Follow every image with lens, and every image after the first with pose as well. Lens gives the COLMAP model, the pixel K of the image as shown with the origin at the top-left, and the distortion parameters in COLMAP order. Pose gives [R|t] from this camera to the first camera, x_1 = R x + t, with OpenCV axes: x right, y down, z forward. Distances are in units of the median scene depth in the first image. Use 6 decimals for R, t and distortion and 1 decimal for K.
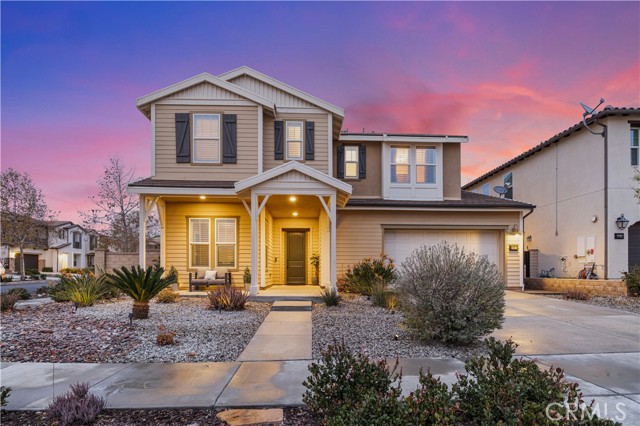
lens RADIAL K [[337.1, 0, 320.0], [0, 337.1, 224.4], [0, 0, 1]] dist [-0.001878, -0.000223]
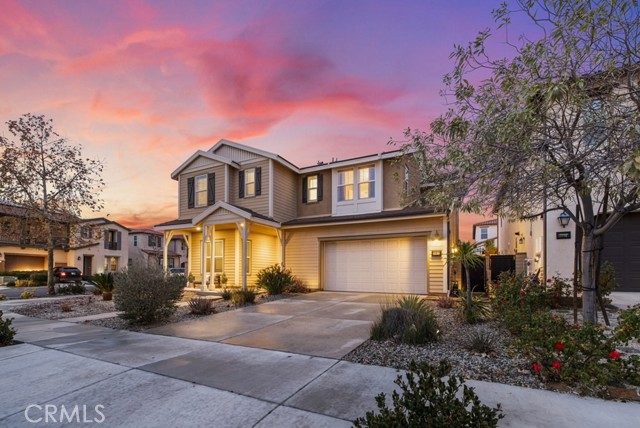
lens RADIAL K [[273.5, 0, 318.7], [0, 273.5, 227.9], [0, 0, 1]] dist [0.000683, 0.000040]
pose [[0.876907, -0.076875, -0.474473, 0.666471], [0.066658, 0.997039, -0.038347, 0.002402], [0.476016, 0.001999, 0.879435, 0.125885]]
